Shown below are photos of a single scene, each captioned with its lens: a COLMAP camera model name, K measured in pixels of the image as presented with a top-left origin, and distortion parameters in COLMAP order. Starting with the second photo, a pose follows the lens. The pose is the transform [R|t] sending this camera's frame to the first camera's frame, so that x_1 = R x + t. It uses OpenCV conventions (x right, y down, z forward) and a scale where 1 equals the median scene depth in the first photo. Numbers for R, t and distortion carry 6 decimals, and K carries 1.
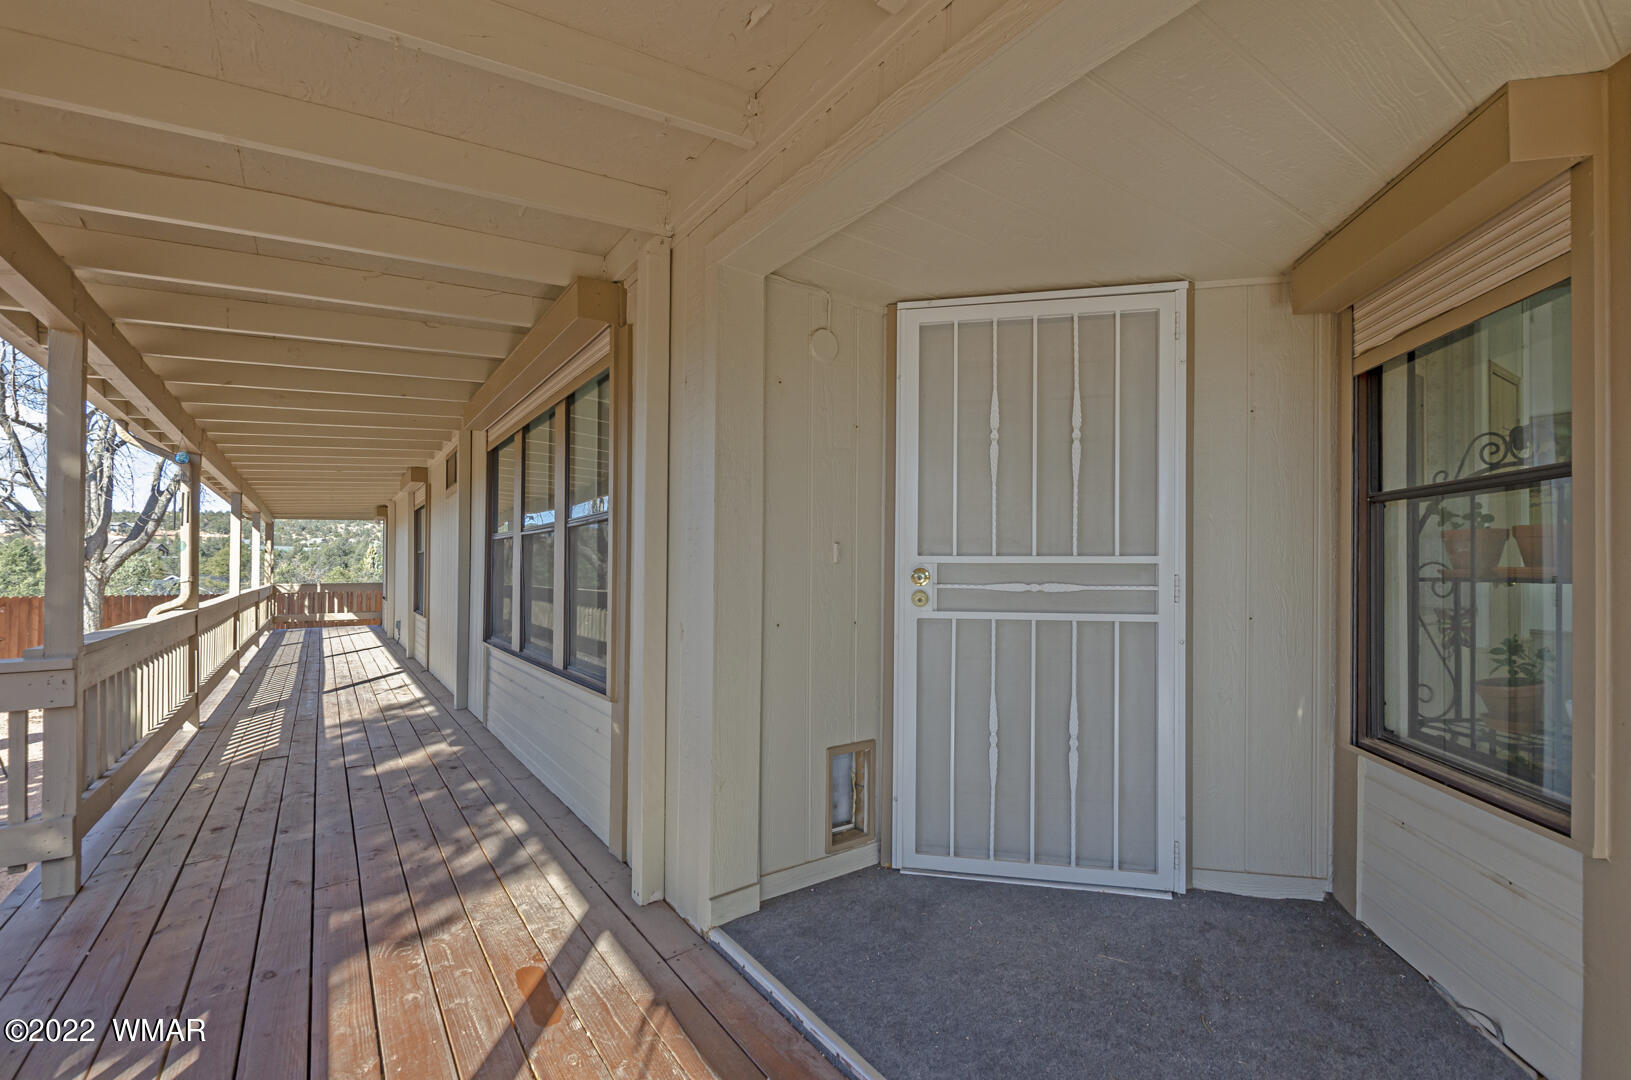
lens RADIAL K [[710.1, 0, 812.9], [0, 710.1, 565.4], [0, 0, 1]] dist [0.002336, -0.001029]
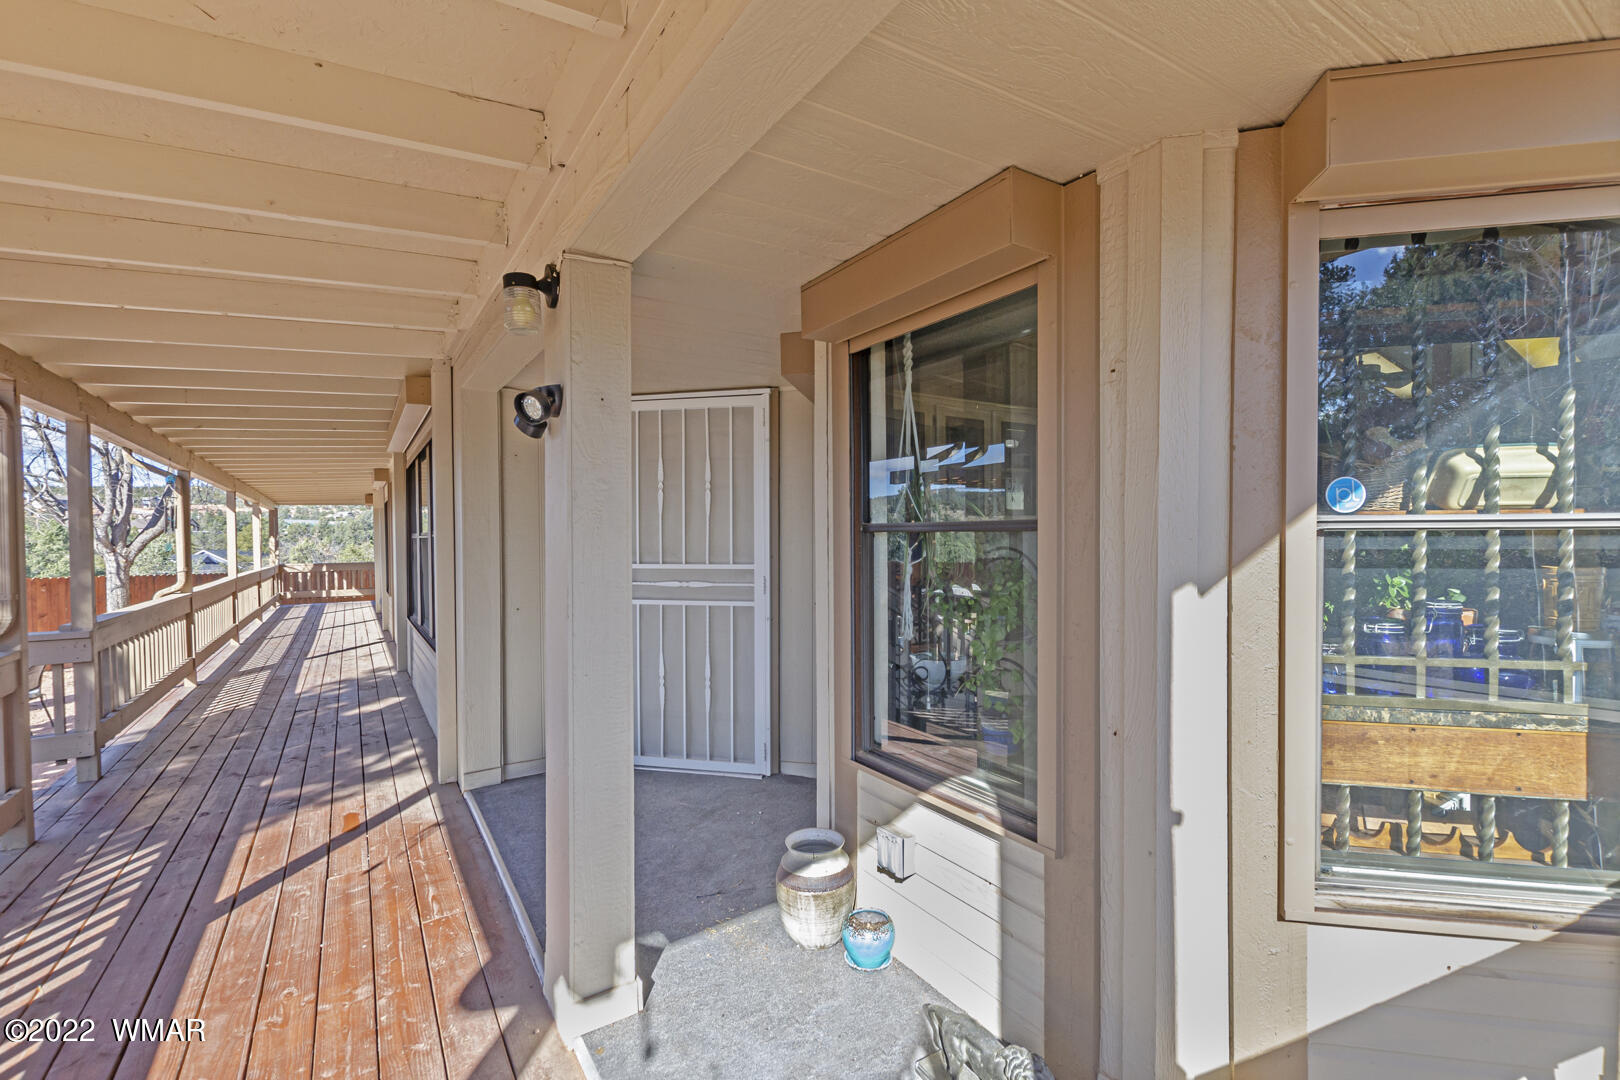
lens RADIAL K [[719.4, 0, 812.2], [0, 719.4, 564.4], [0, 0, 1]] dist [0.001389, 0.000636]
pose [[0.999473, -0.004865, -0.032104, 0.283607], [0.006128, 0.999206, 0.039357, -0.032030], [0.031887, -0.039533, 0.998709, -0.249679]]
